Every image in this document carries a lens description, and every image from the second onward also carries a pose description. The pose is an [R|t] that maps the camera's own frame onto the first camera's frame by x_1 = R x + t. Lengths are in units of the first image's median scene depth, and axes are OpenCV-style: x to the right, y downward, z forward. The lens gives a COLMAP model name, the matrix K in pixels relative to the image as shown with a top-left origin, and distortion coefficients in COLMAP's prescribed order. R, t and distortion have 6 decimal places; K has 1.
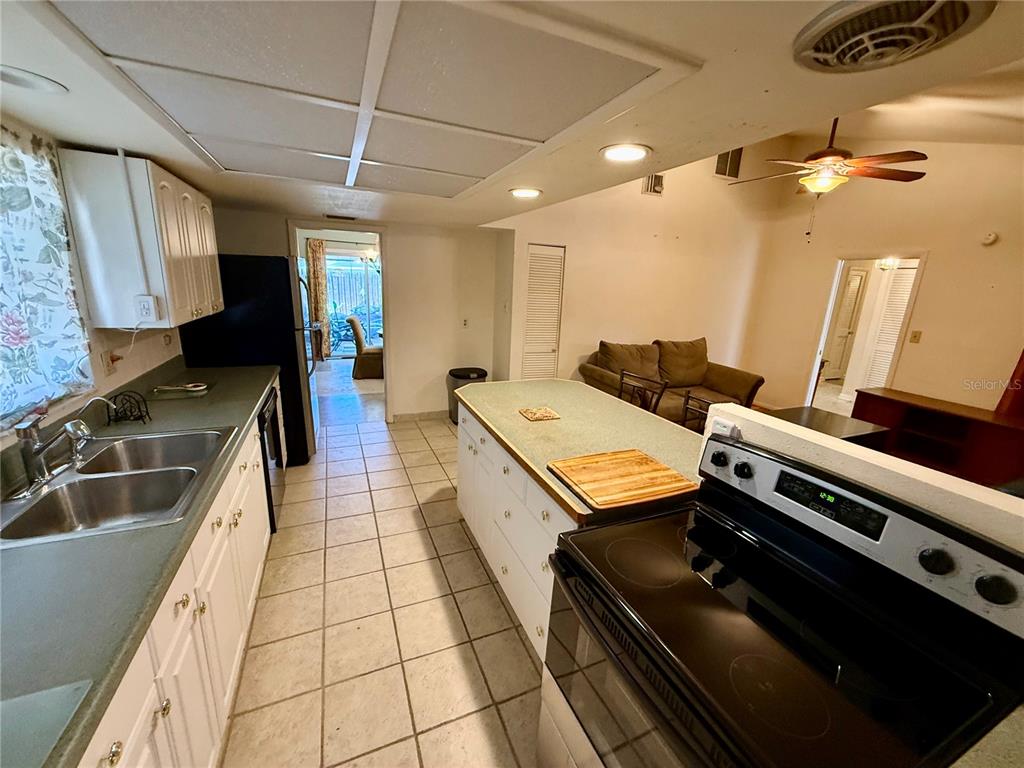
lens RADIAL K [[408.4, 0, 508.7], [0, 408.4, 382.5], [0, 0, 1]] dist [-0.000182, -0.000440]
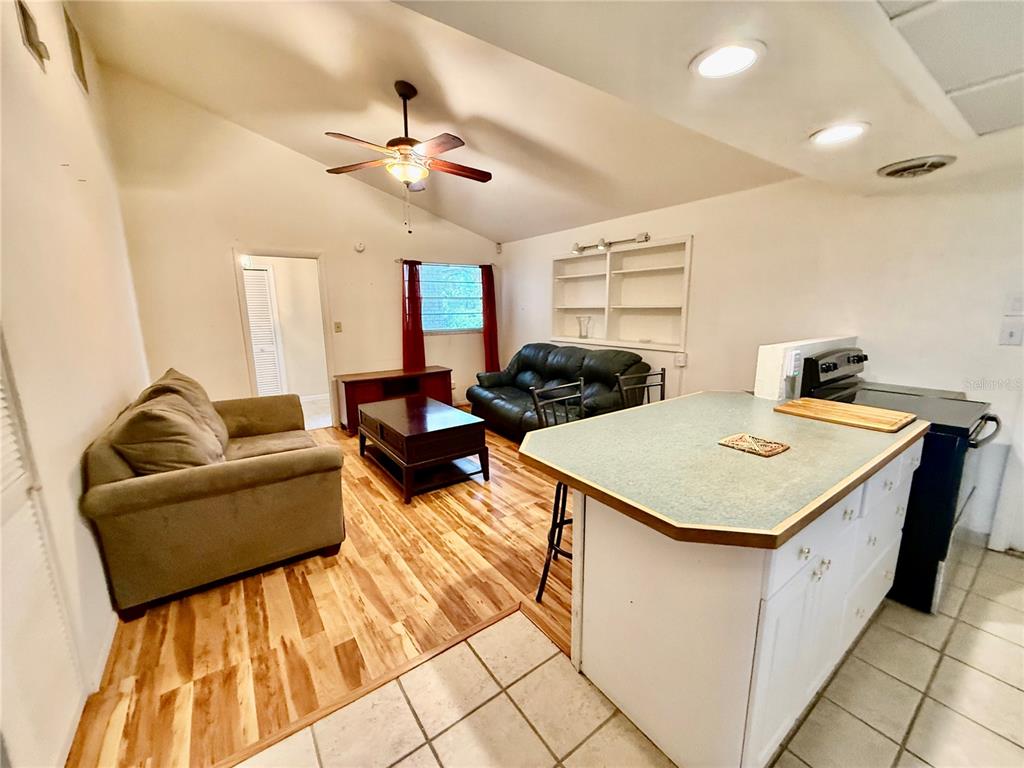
lens RADIAL K [[408.4, 0, 508.7], [0, 408.4, 382.5], [0, 0, 1]] dist [-0.000182, -0.000440]
pose [[-0.210894, -0.219561, 0.952532, -0.216504], [0.246989, 0.930861, 0.269250, -0.141239], [-0.945791, 0.292048, -0.142084, 0.673707]]
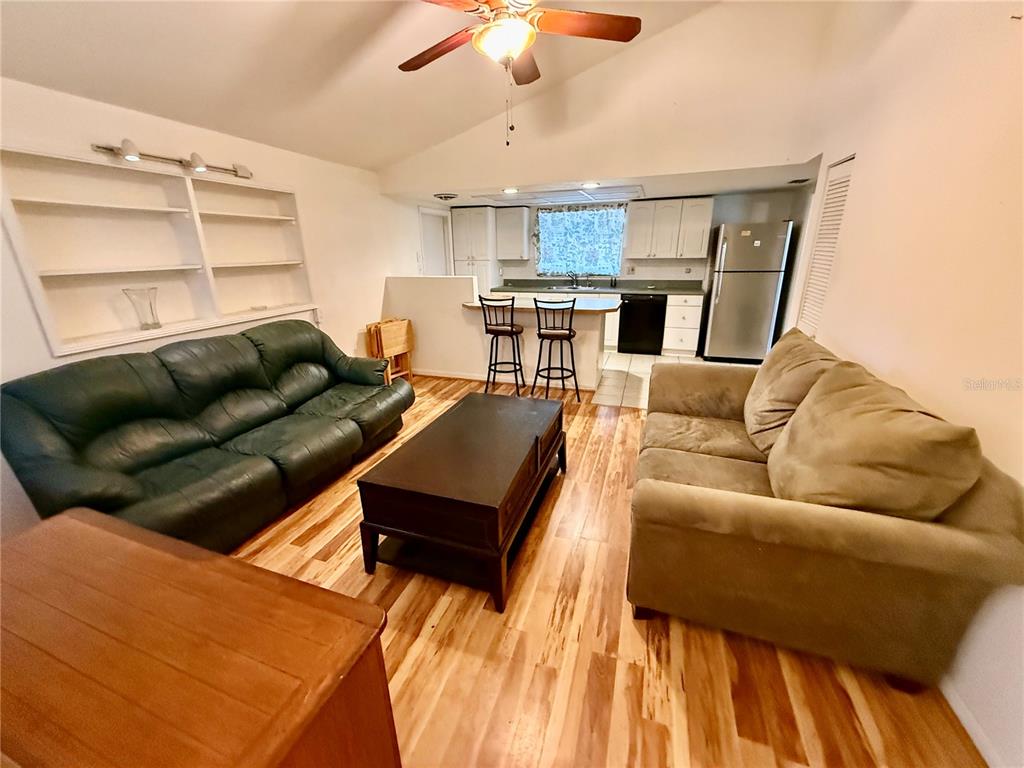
lens RADIAL K [[408.4, 0, 508.7], [0, 408.4, 382.5], [0, 0, 1]] dist [-0.000182, -0.000440]
pose [[-0.674490, 0.202134, -0.710074, 0.844908], [-0.192105, 0.880608, 0.433157, -0.192167], [0.712853, 0.428569, -0.555130, 1.009361]]
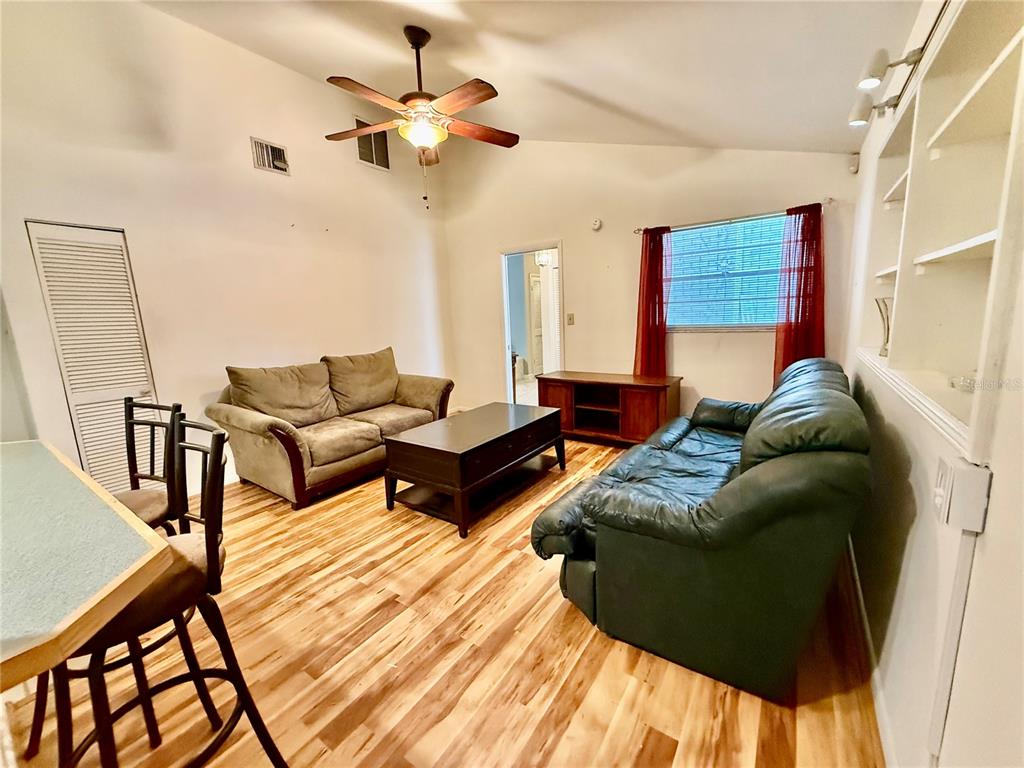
lens RADIAL K [[408.4, 0, 508.7], [0, 408.4, 382.5], [0, 0, 1]] dist [-0.000182, -0.000440]
pose [[0.843905, -0.164857, 0.510536, 0.258692], [0.207911, 0.977748, -0.027948, 0.040734], [-0.494568, 0.129732, 0.859402, 0.165310]]
